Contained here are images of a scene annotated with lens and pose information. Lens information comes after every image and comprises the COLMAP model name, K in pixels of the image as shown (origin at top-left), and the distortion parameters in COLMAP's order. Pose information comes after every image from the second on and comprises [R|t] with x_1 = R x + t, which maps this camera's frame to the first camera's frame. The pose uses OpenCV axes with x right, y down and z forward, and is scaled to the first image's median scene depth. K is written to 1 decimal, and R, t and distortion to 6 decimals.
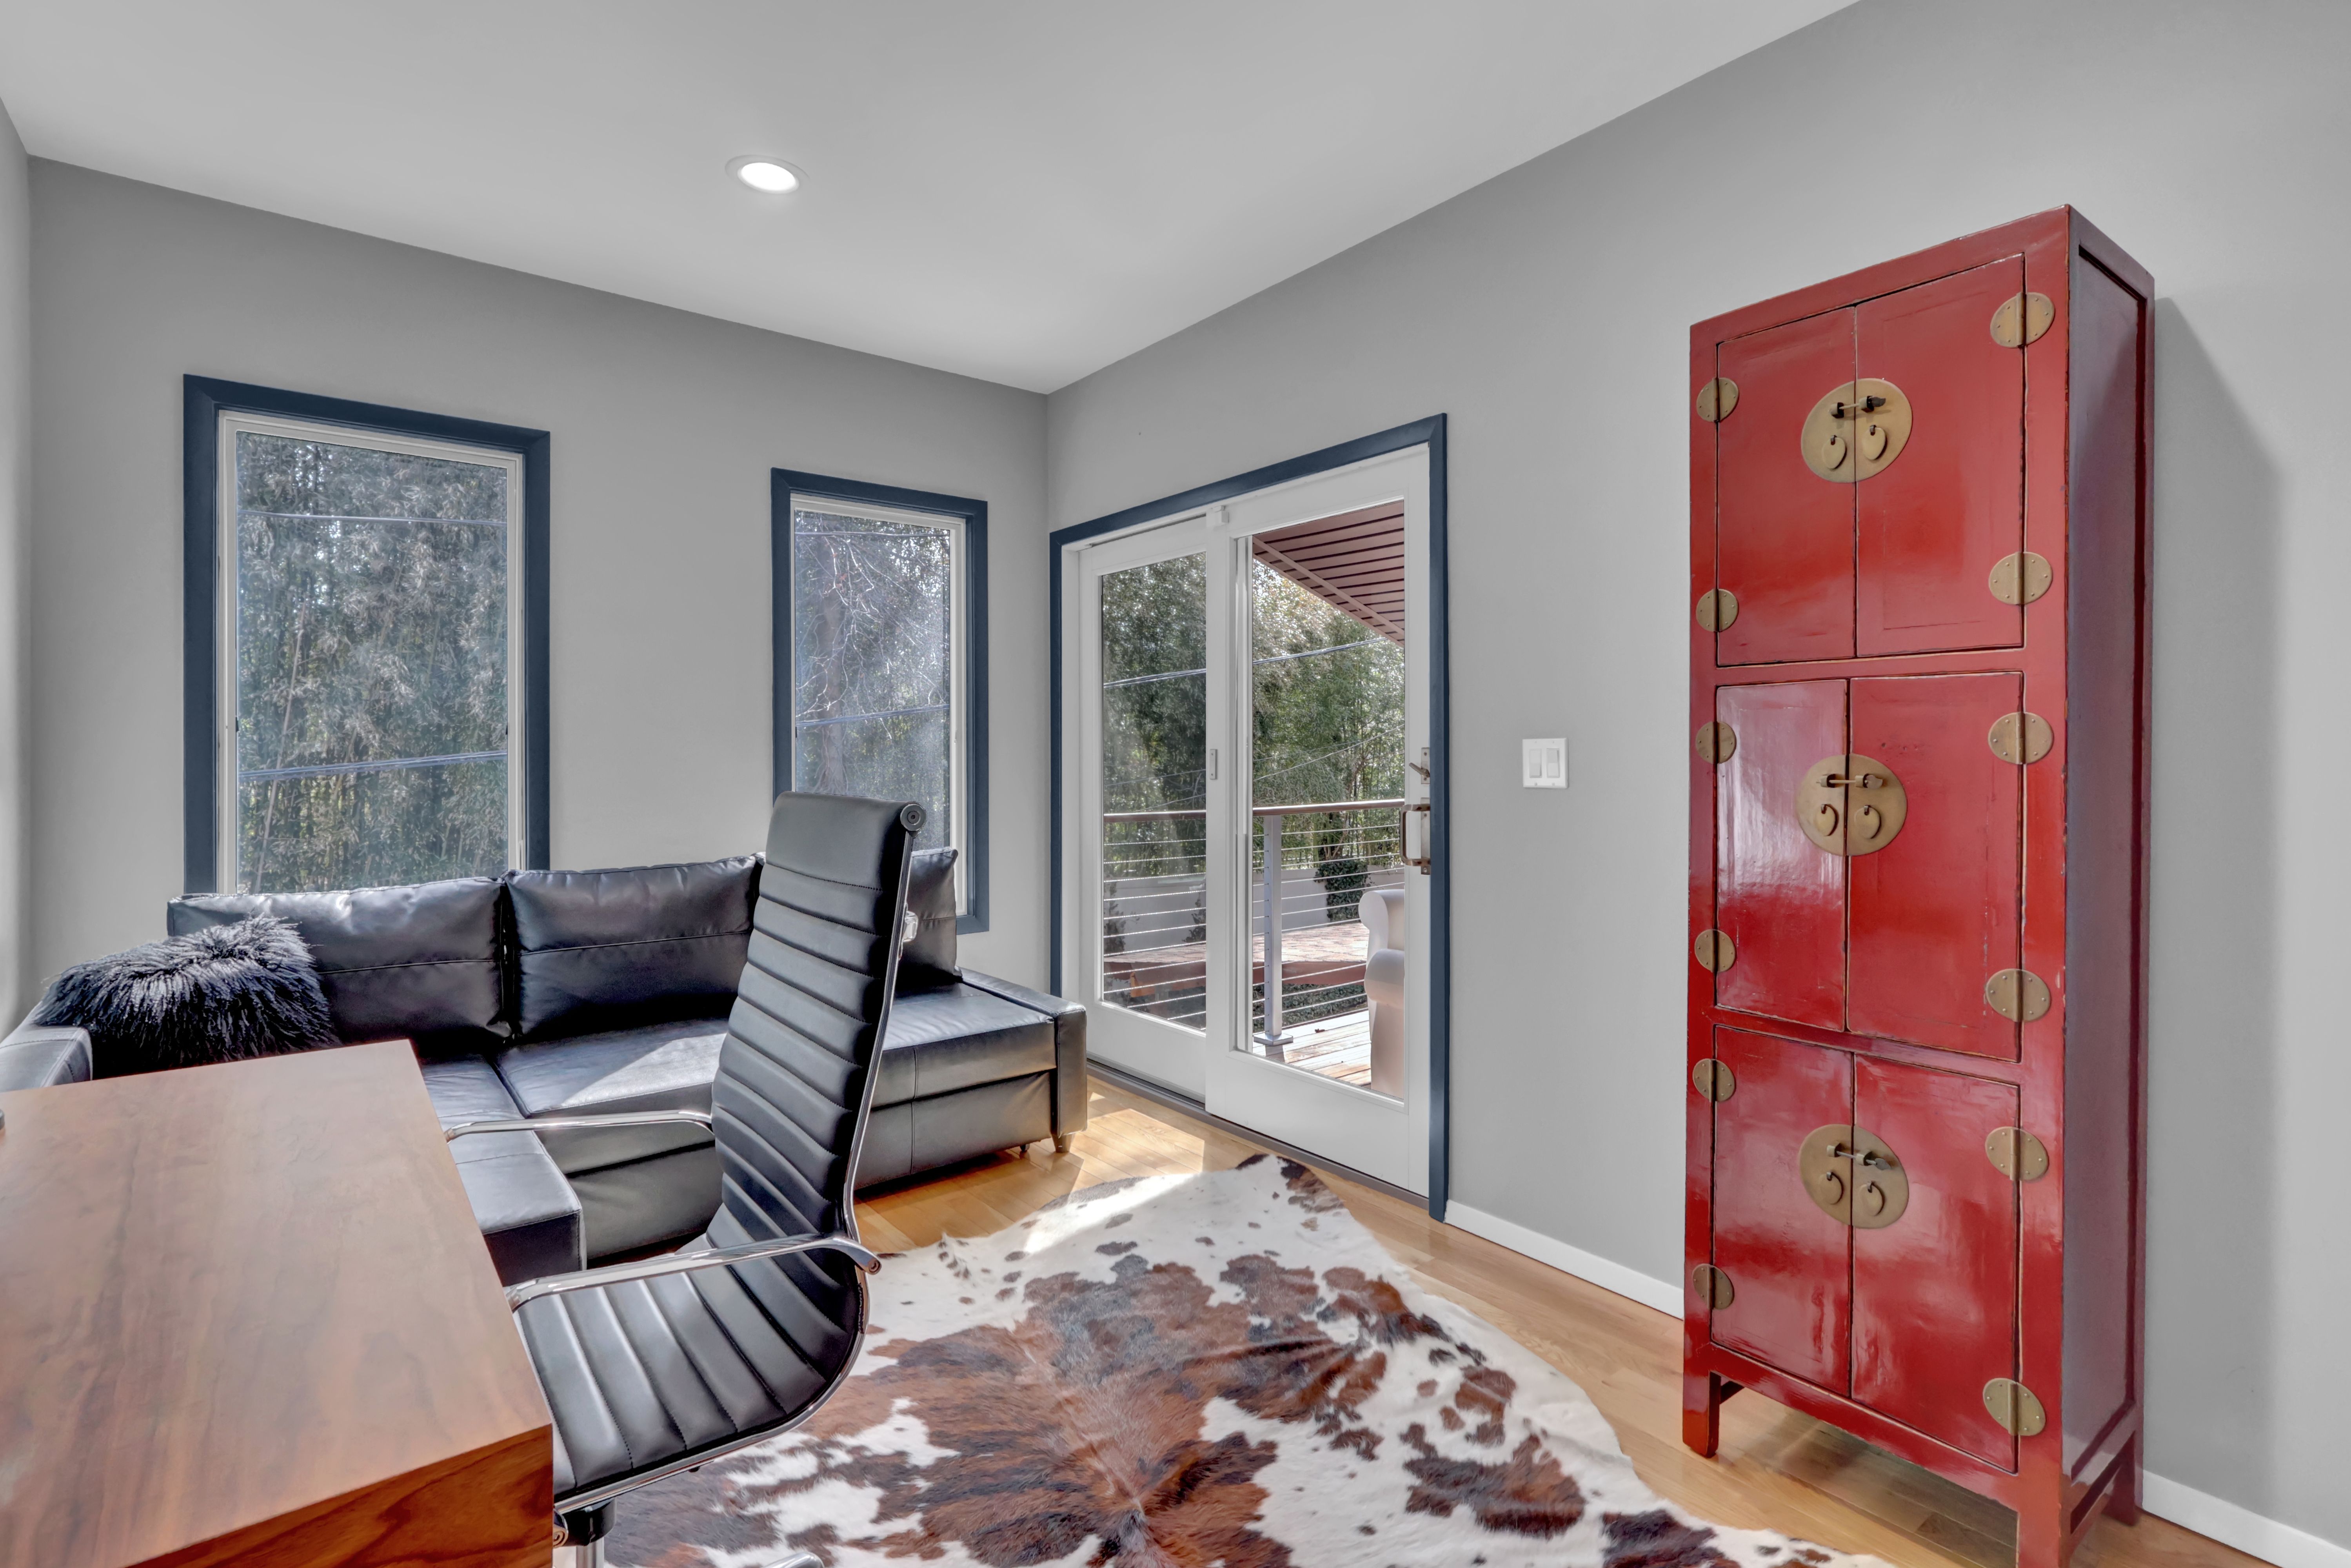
lens RADIAL K [[1084.5, 0, 1177.6], [0, 1084.5, 772.8], [0, 0, 1]] dist [0.001593, 0.000247]
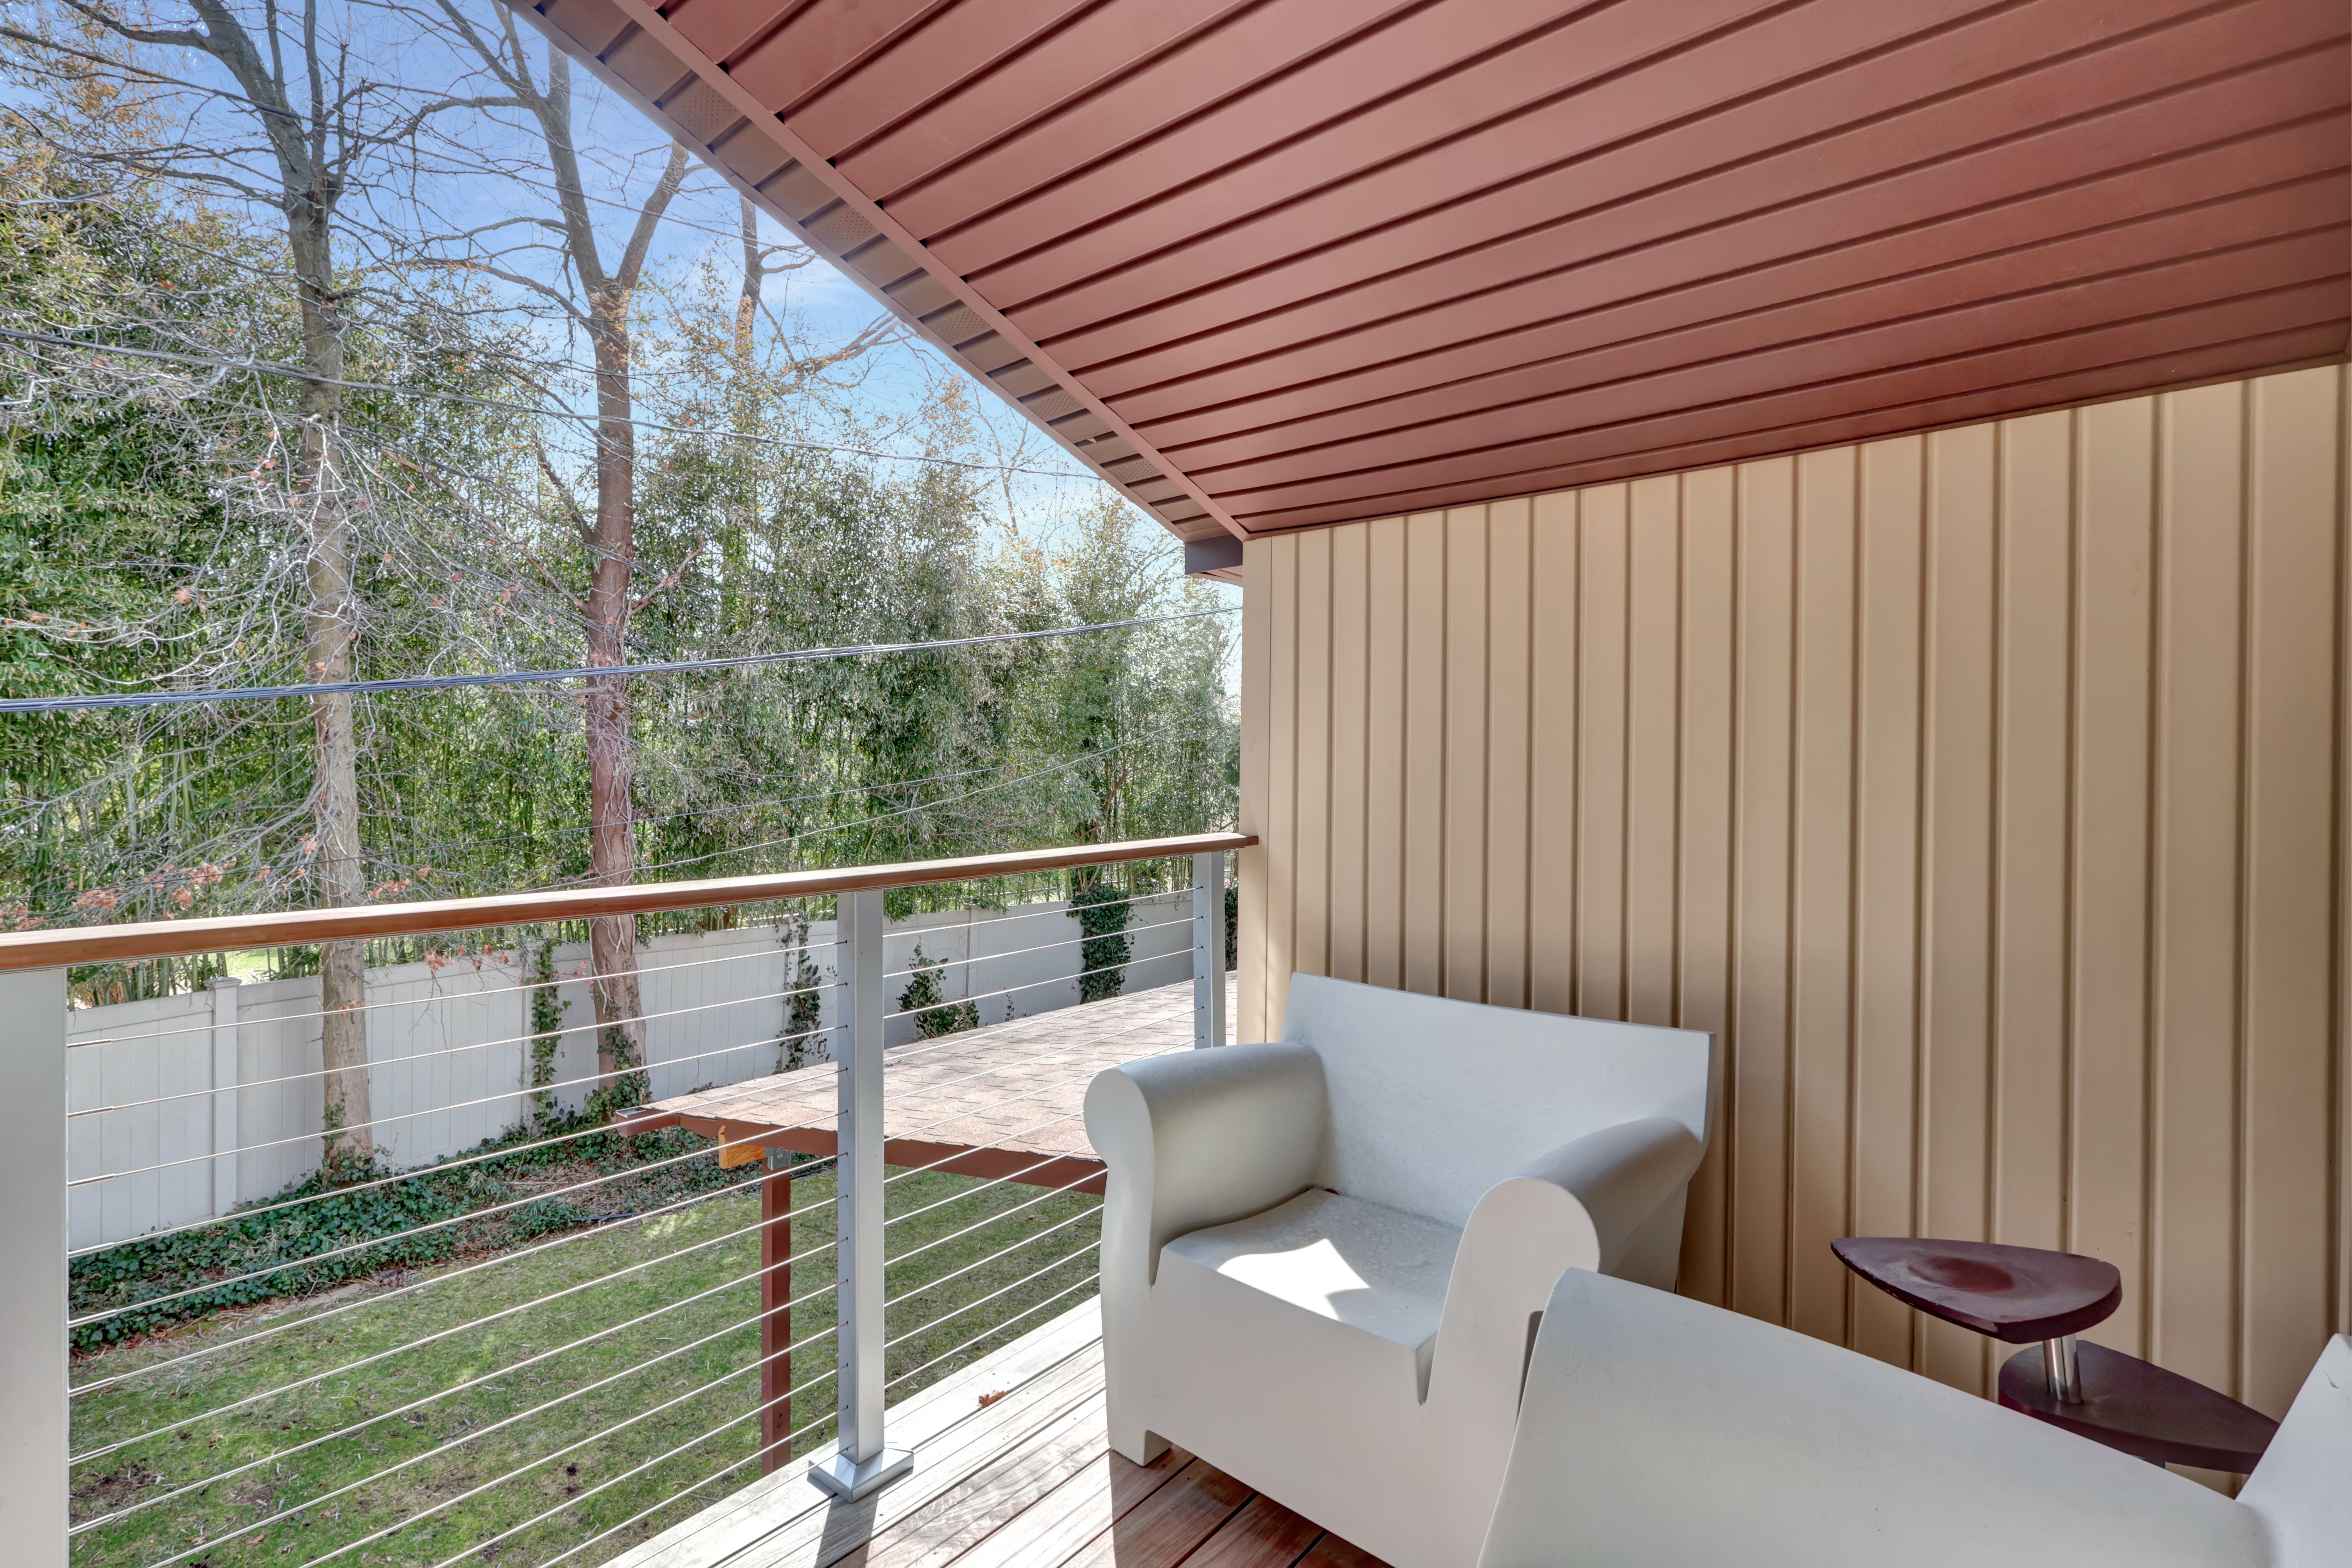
lens RADIAL K [[1085.0, 0, 1176.7], [0, 1085.0, 777.4], [0, 0, 1]] dist [0.001593, 0.000247]
pose [[0.977958, 0.002841, 0.208782, 0.033570], [-0.002154, 0.999991, -0.003519, -0.004423], [-0.208791, 0.002992, 0.977956, 0.155877]]
